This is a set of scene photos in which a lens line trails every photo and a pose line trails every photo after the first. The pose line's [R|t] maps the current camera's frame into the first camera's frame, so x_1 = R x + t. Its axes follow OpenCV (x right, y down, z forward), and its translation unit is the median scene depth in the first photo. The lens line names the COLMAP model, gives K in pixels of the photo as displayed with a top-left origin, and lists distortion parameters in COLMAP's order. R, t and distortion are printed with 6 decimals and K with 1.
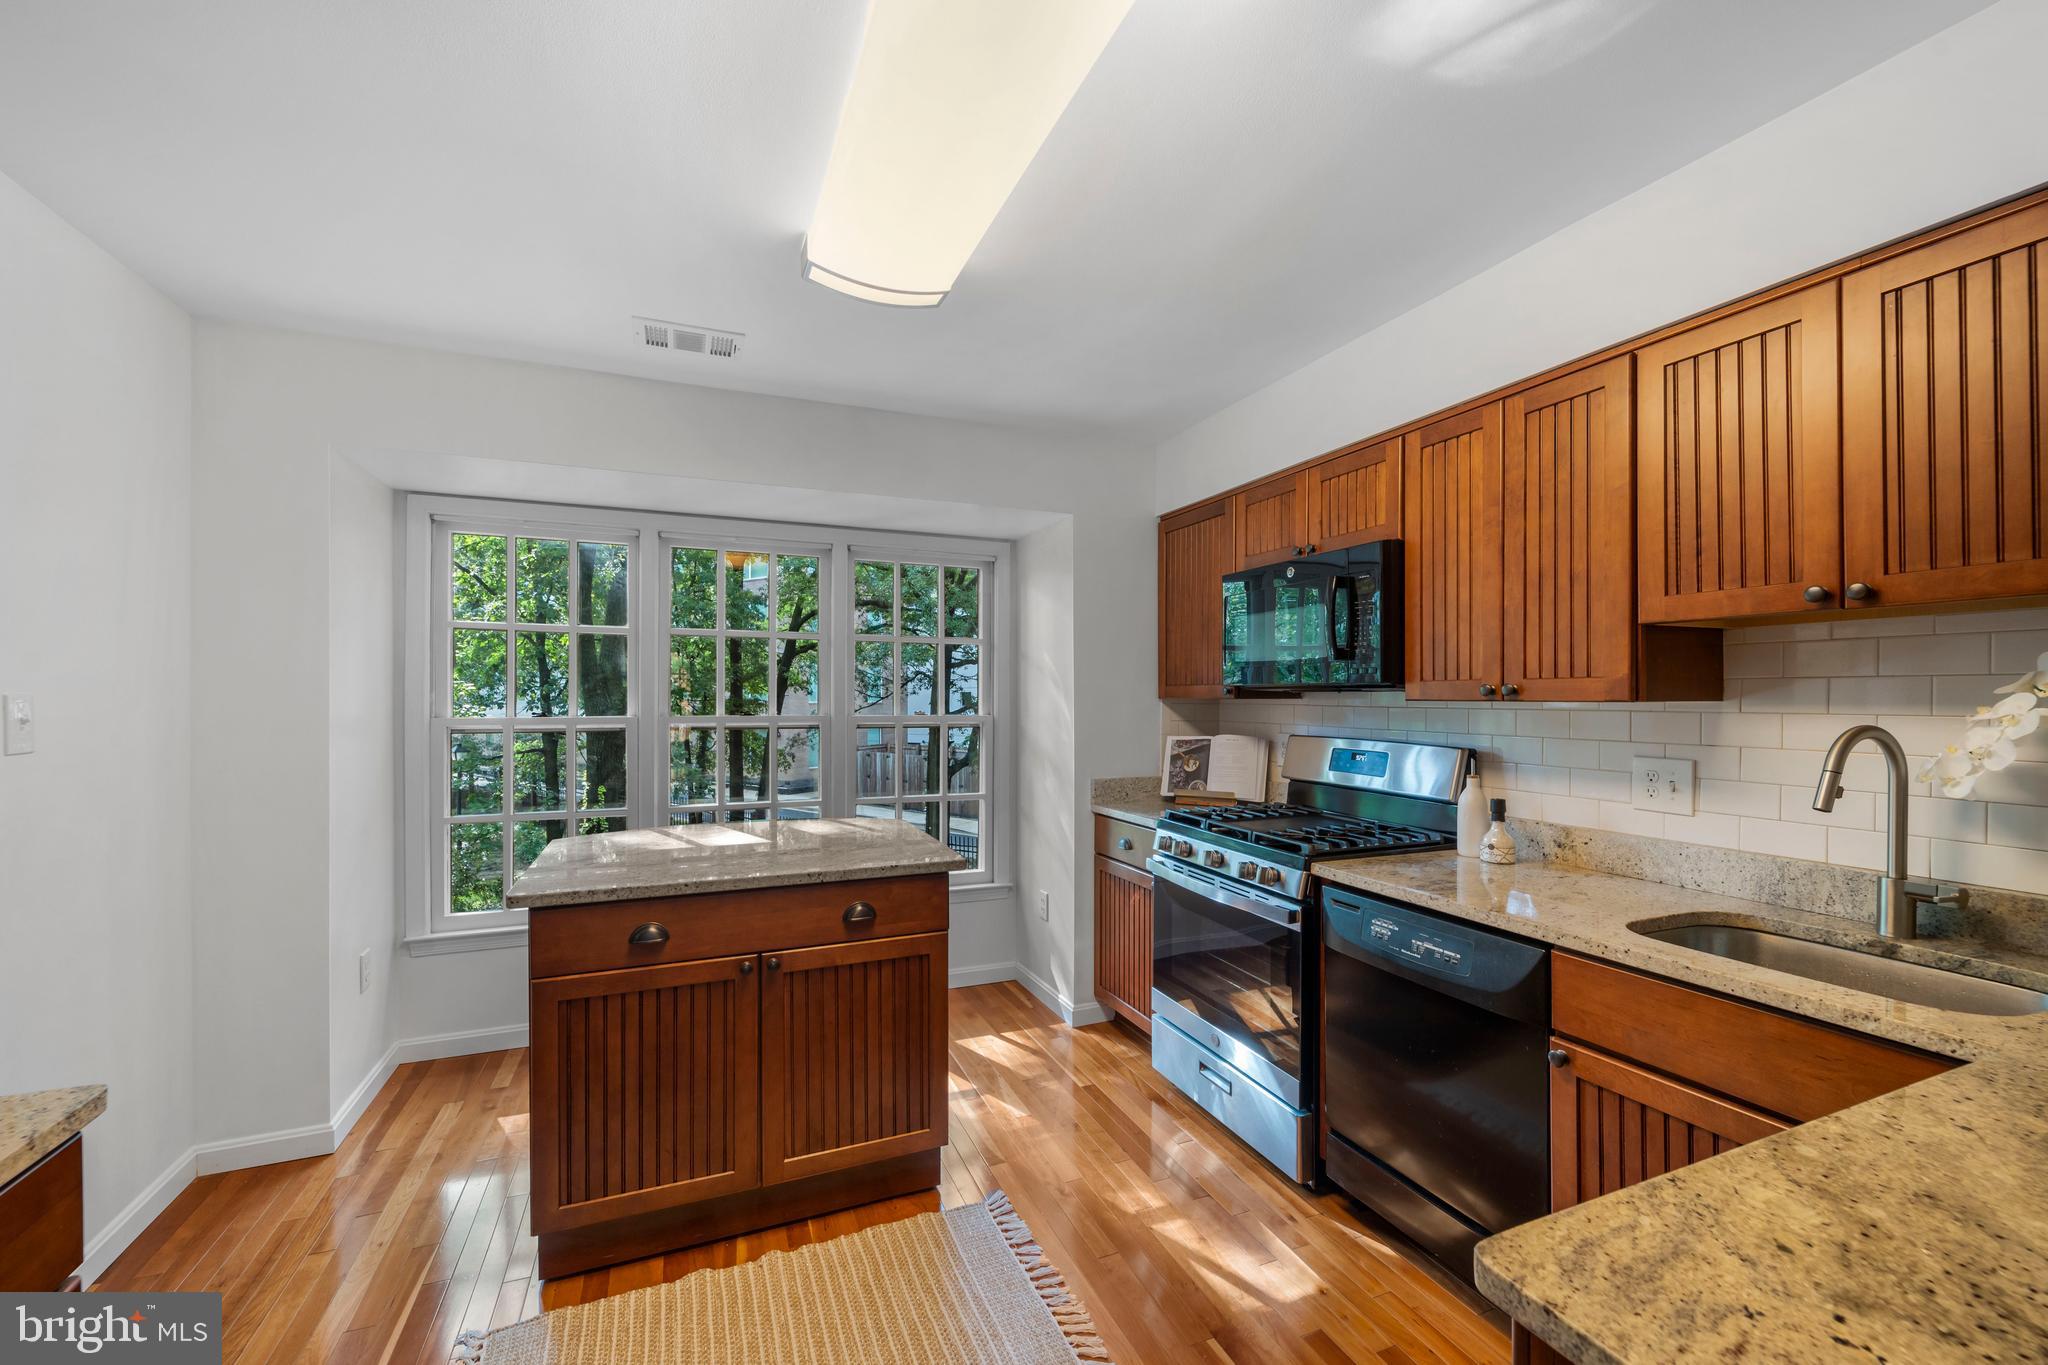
lens RADIAL K [[826.9, 0, 1023.0], [0, 826.9, 688.3], [0, 0, 1]] dist [0.001855, 0.000109]
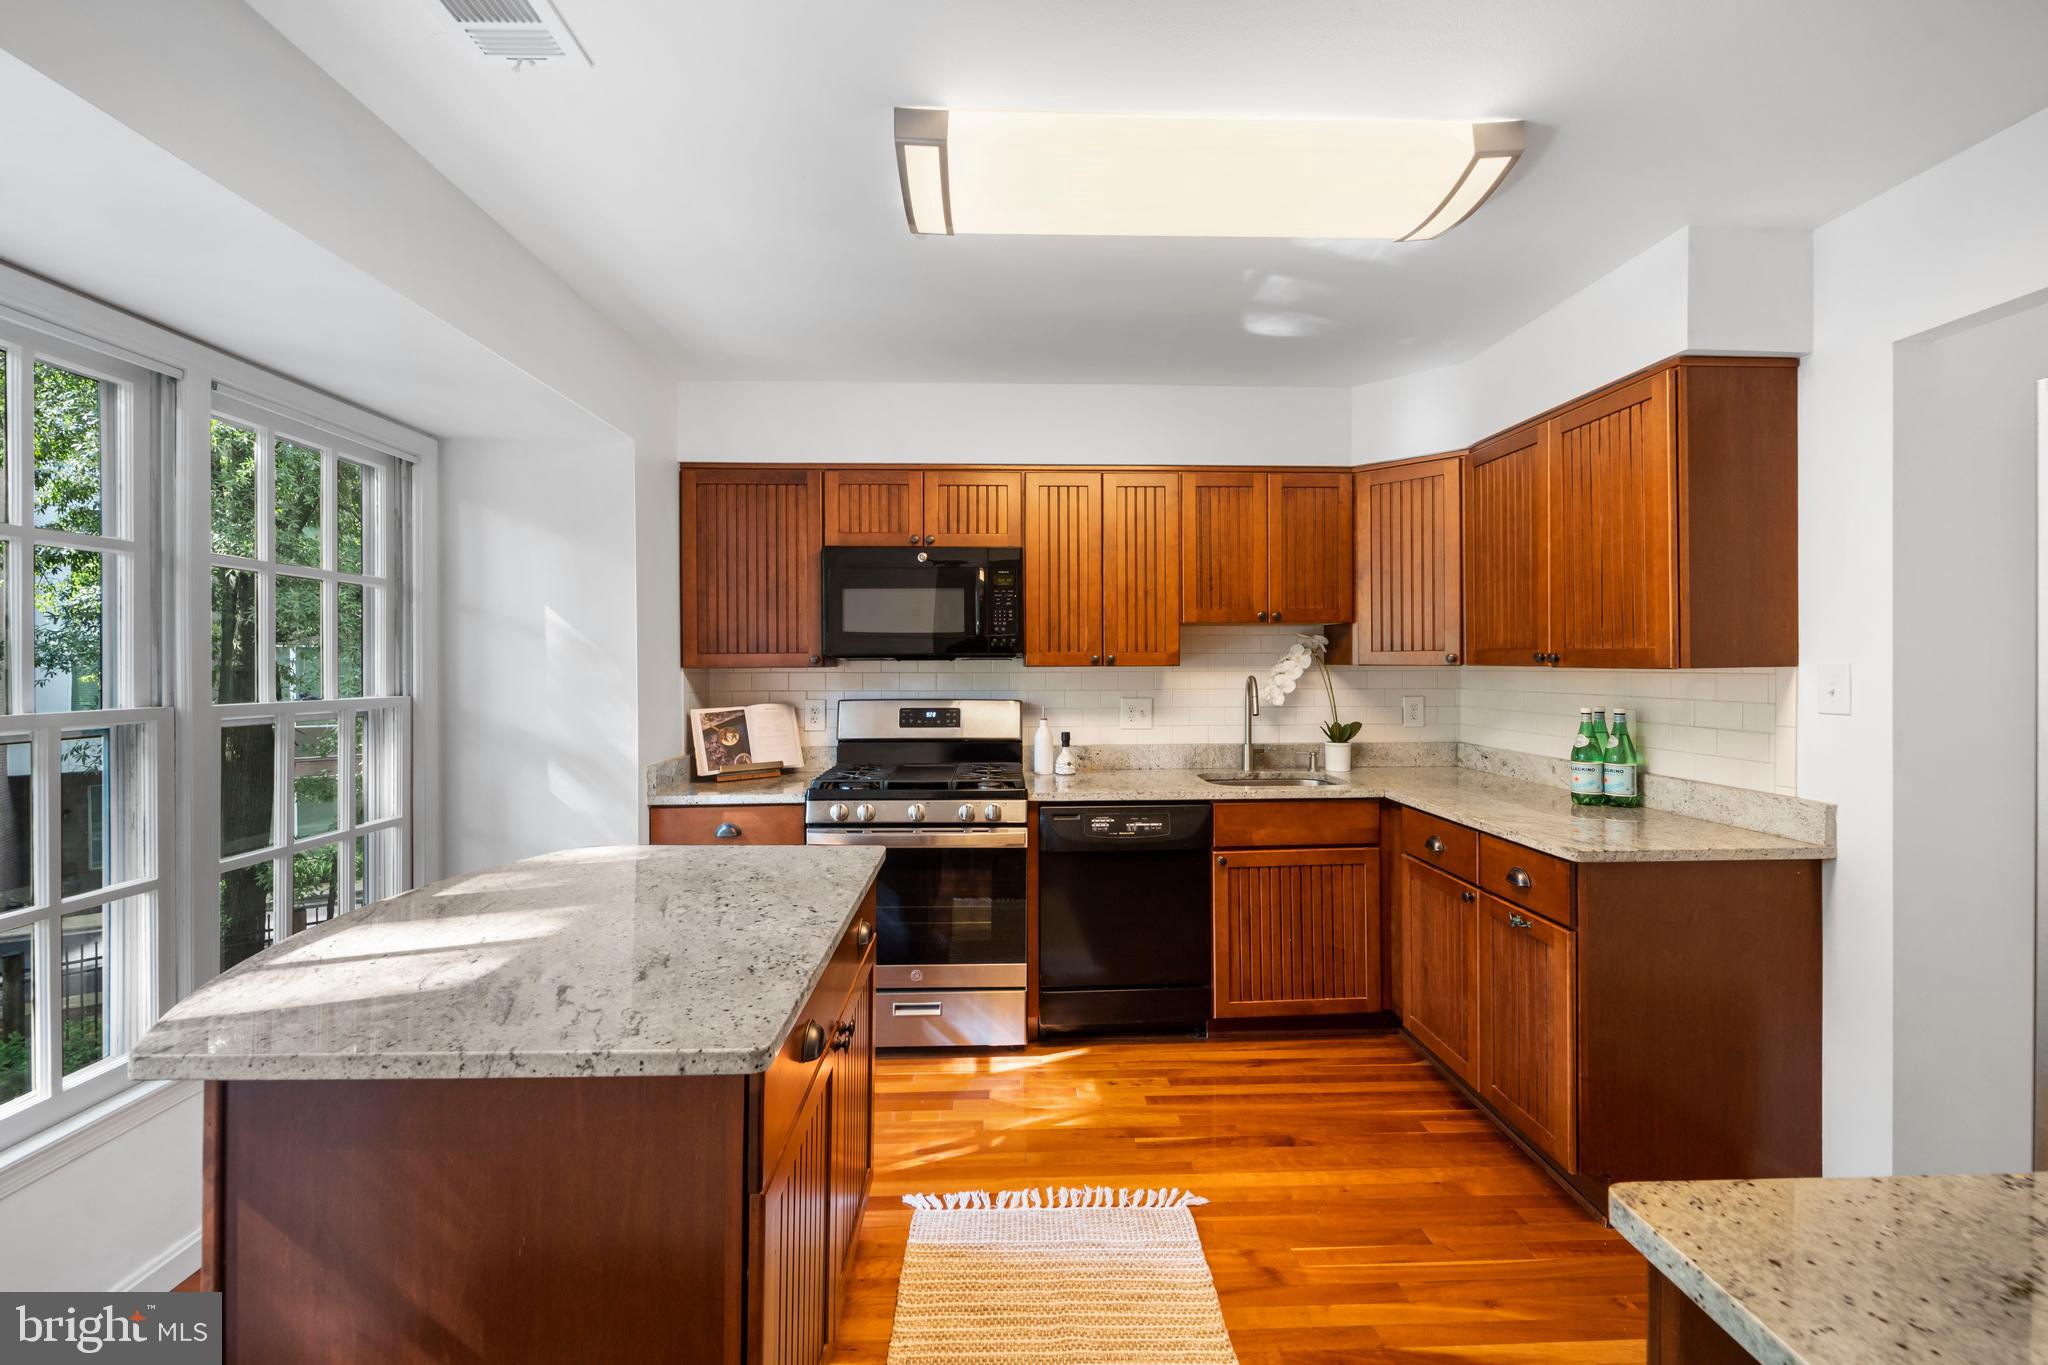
lens RADIAL K [[826.9, 0, 1020.9], [0, 826.9, 664.6], [0, 0, 1]] dist [0.001855, 0.000109]
pose [[0.349021, -0.003278, 0.937109, -0.797490], [-0.003643, 0.999982, 0.004855, 0.004047], [-0.937108, -0.005109, 0.349003, 0.514114]]
